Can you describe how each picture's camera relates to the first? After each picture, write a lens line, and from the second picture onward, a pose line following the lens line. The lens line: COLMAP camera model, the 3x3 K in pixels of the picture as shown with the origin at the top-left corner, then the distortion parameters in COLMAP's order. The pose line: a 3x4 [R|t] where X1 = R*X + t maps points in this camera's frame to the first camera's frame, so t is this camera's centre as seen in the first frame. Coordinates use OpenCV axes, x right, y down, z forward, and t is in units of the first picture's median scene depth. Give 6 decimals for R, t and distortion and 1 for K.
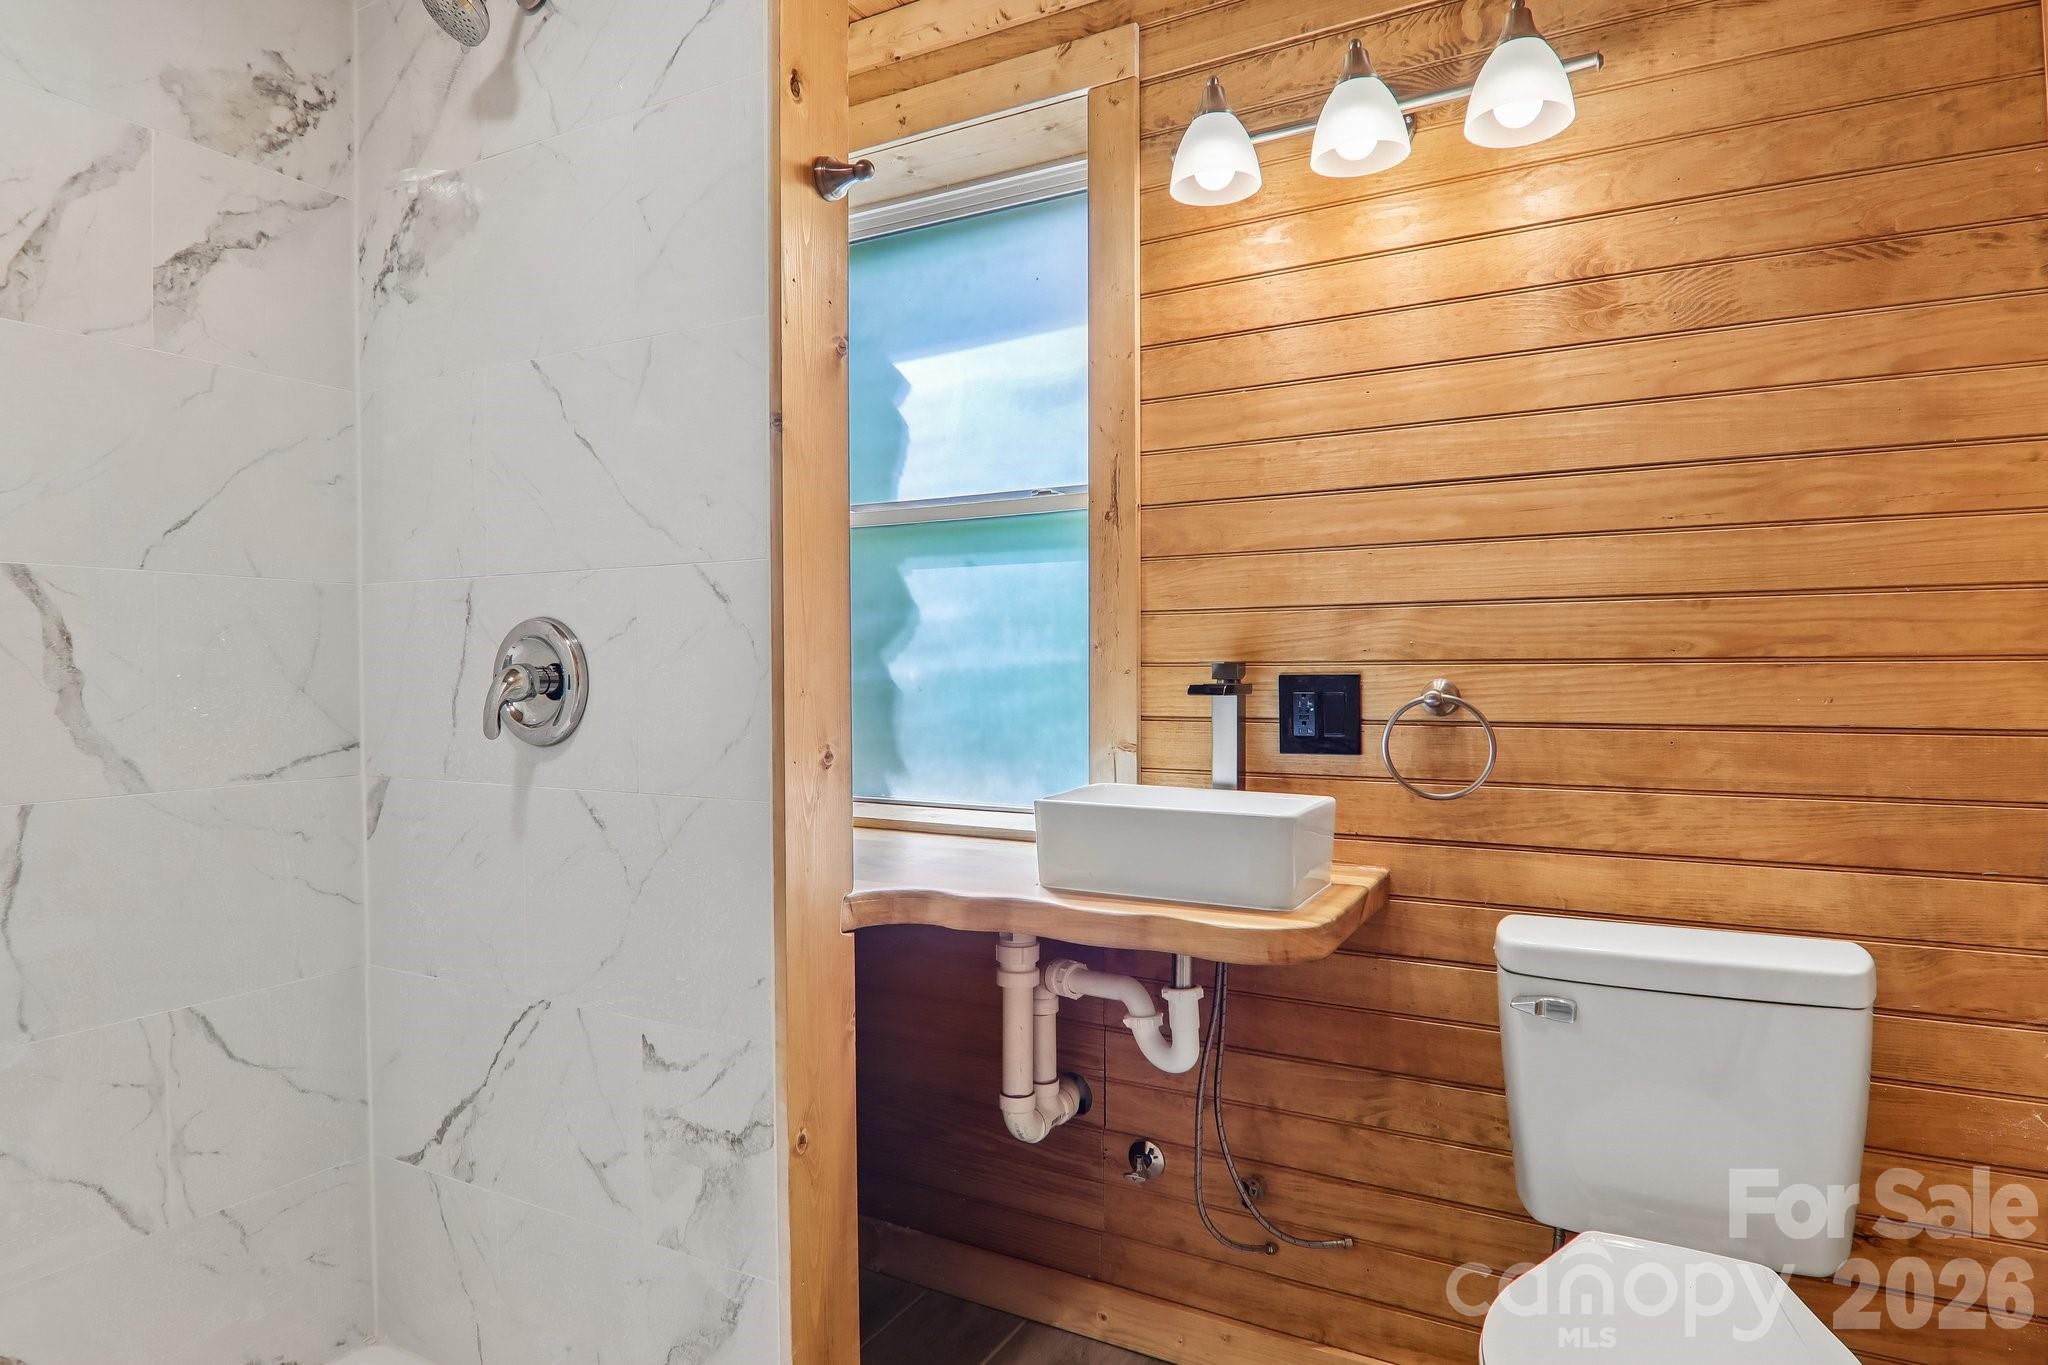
lens RADIAL K [[1142.2, 0, 1018.5], [0, 1142.2, 675.7], [0, 0, 1]] dist [0.000977, -0.017423]
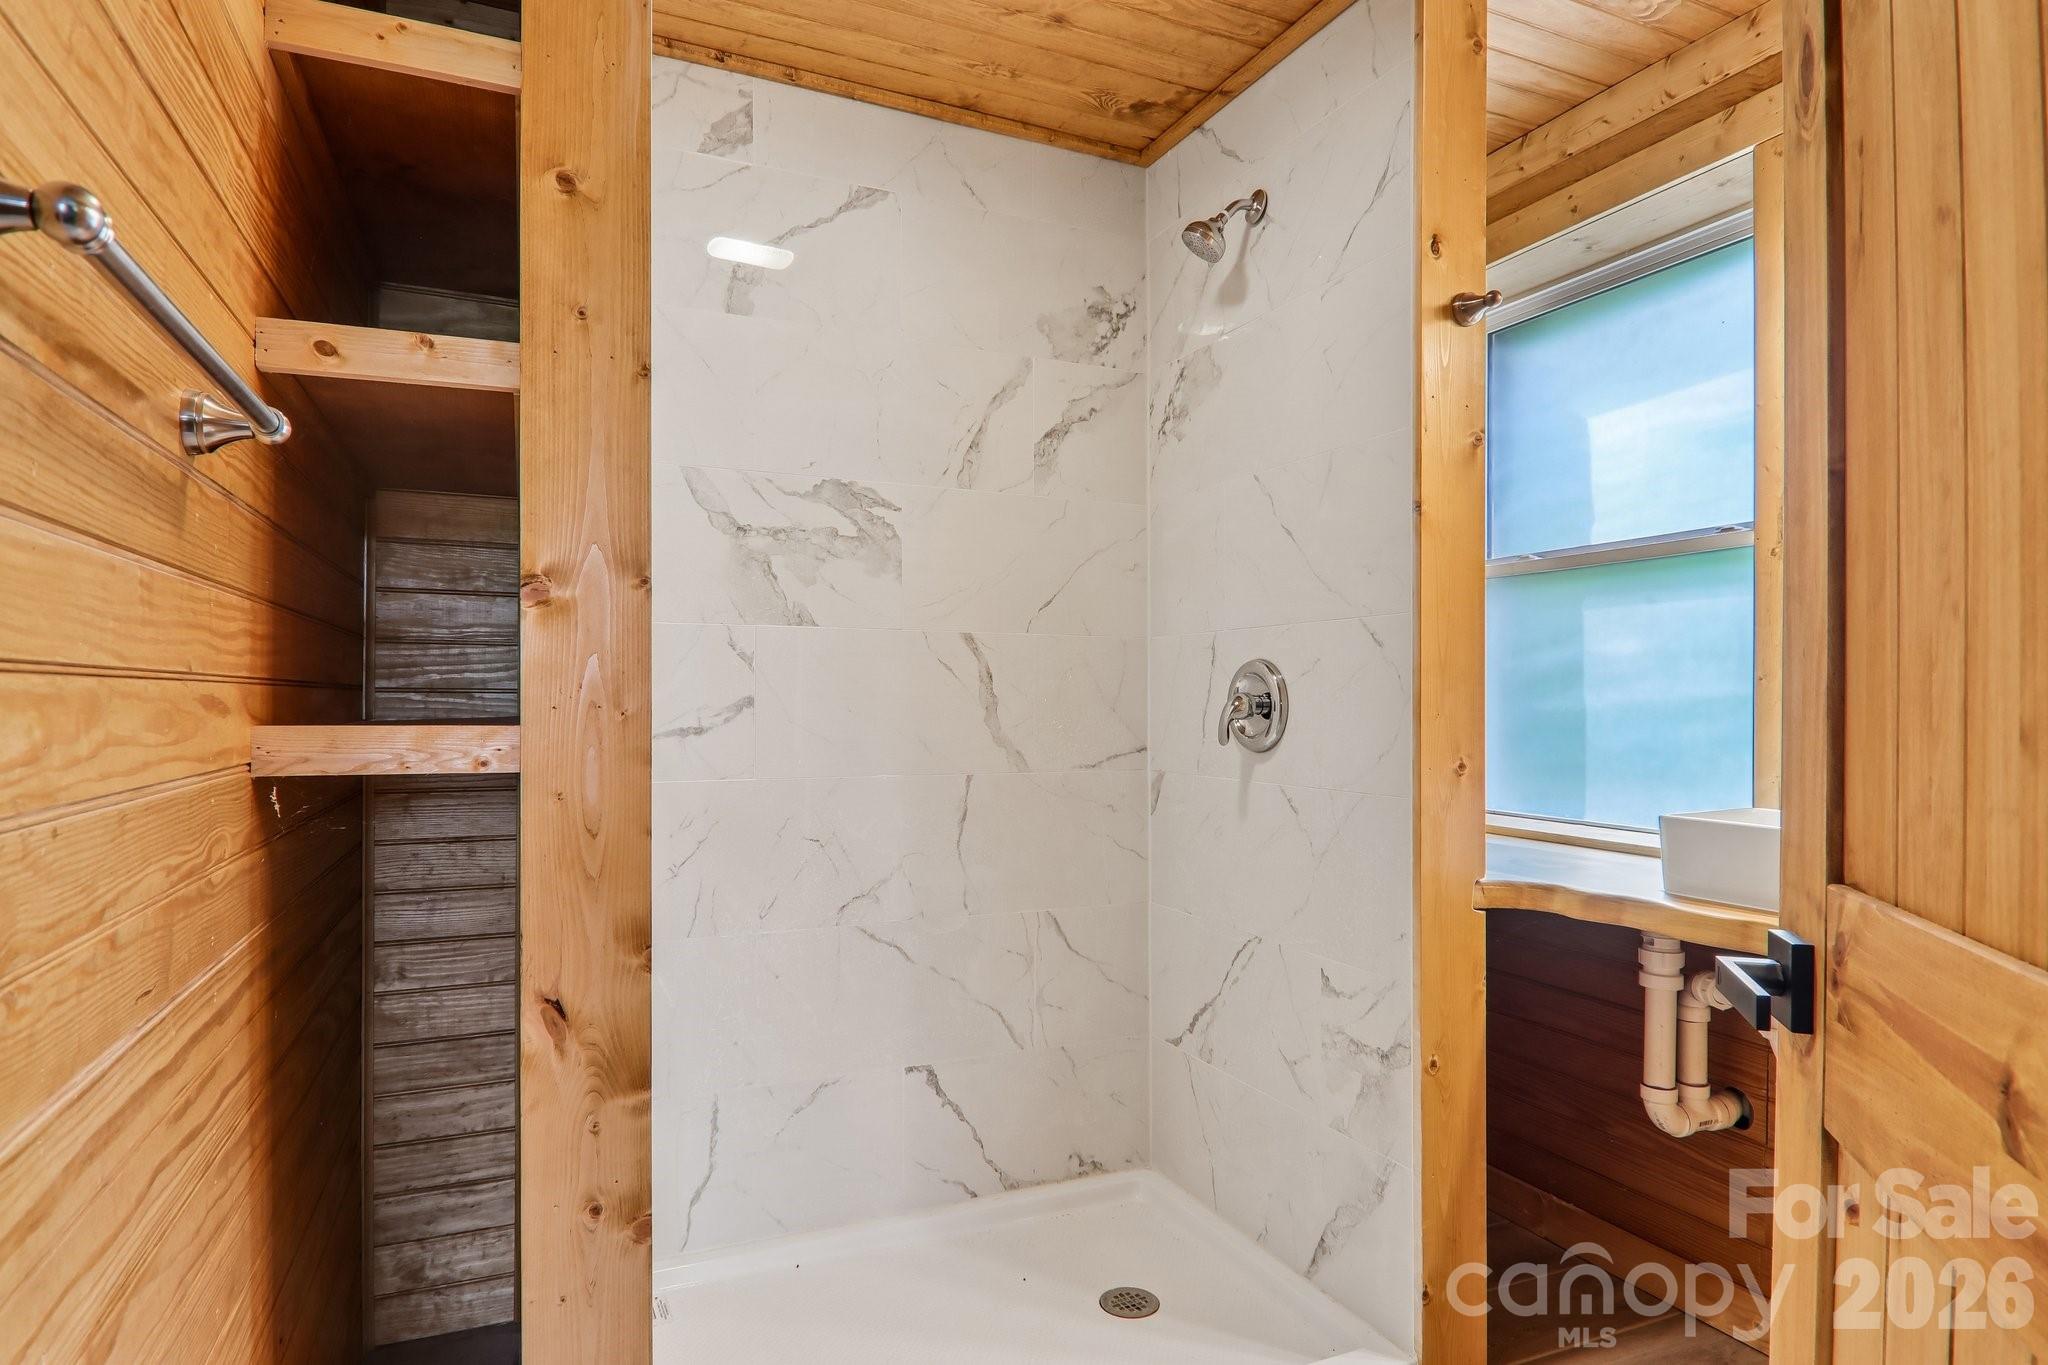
lens RADIAL K [[1142.2, 0, 1020.7], [0, 1142.2, 689.5], [0, 0, 1]] dist [0.000977, -0.017423]
pose [[0.790761, 0.000987, -0.612125, 0.200142], [-0.012180, 0.999826, -0.014123, 0.008416], [0.612004, 0.018624, 0.790635, -0.268954]]
